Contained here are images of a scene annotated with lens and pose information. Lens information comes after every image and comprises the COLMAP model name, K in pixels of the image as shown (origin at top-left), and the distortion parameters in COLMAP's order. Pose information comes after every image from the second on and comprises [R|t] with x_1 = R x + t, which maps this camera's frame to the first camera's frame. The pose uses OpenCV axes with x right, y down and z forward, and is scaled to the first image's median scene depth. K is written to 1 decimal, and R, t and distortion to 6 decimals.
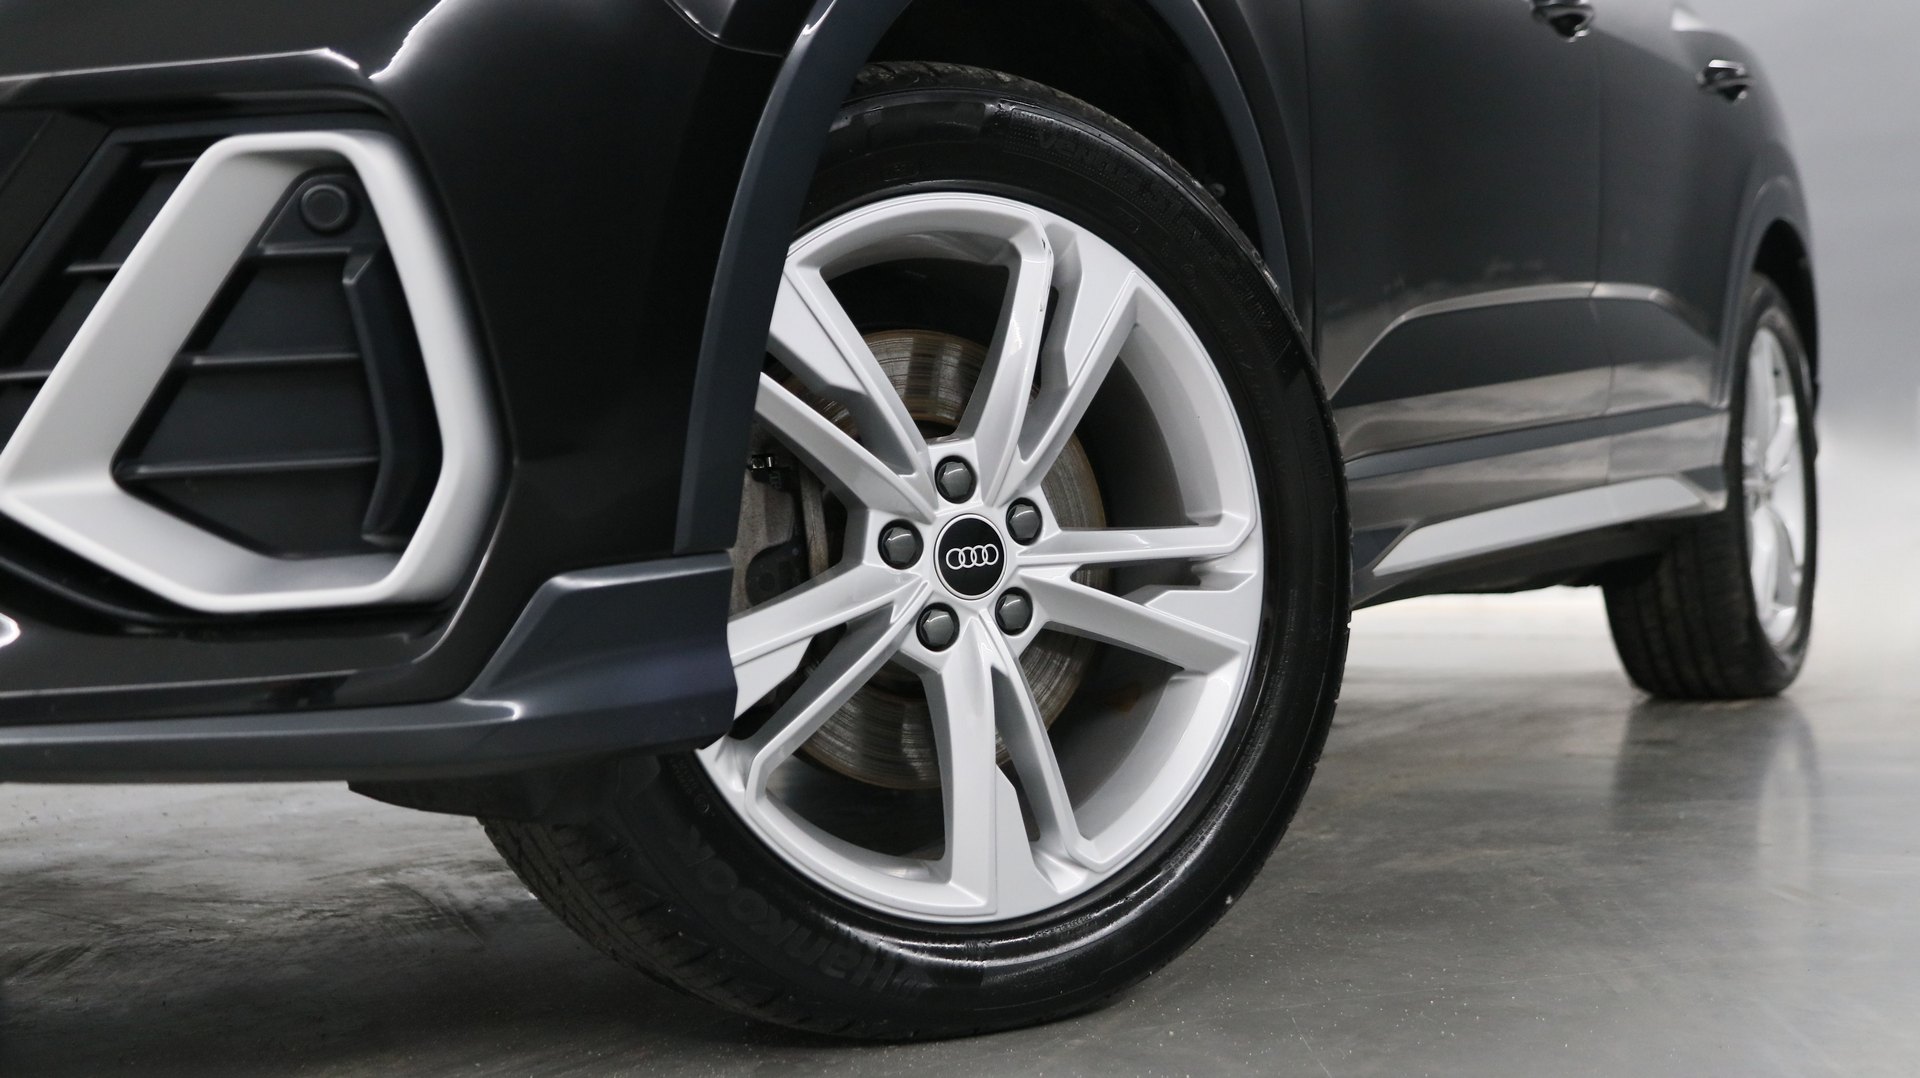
lens RADIAL K [[2340.8, 0, 960.0], [0, 2340.8, 539.0], [0, 0, 1]] dist [0.030353, 0.024918]
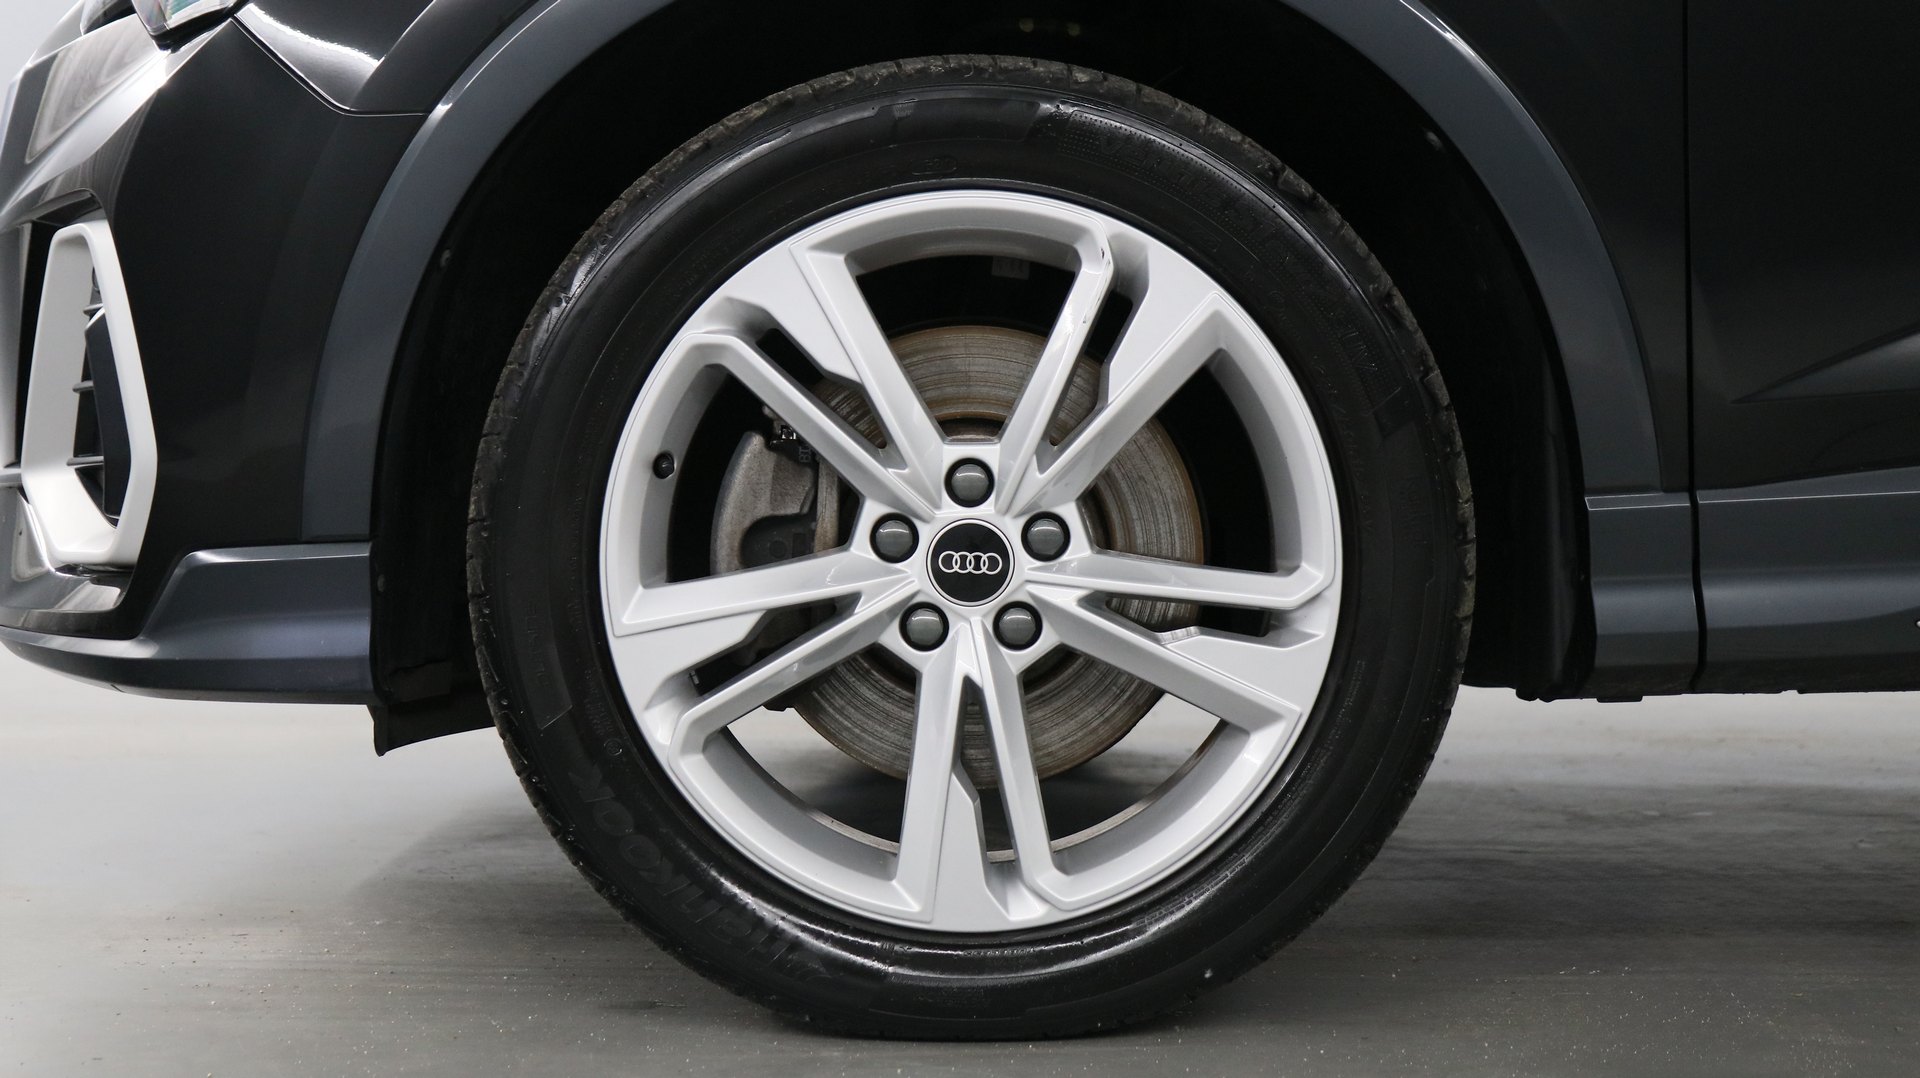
lens RADIAL K [[2340.8, 0, 960.0], [0, 2340.8, 539.0], [0, 0, 1]] dist [0.030353, 0.024918]
pose [[0.861594, 0.159651, -0.481837, 0.472900], [-0.150560, 0.986911, 0.057780, -0.058303], [0.484755, 0.022763, 0.874354, 0.139044]]
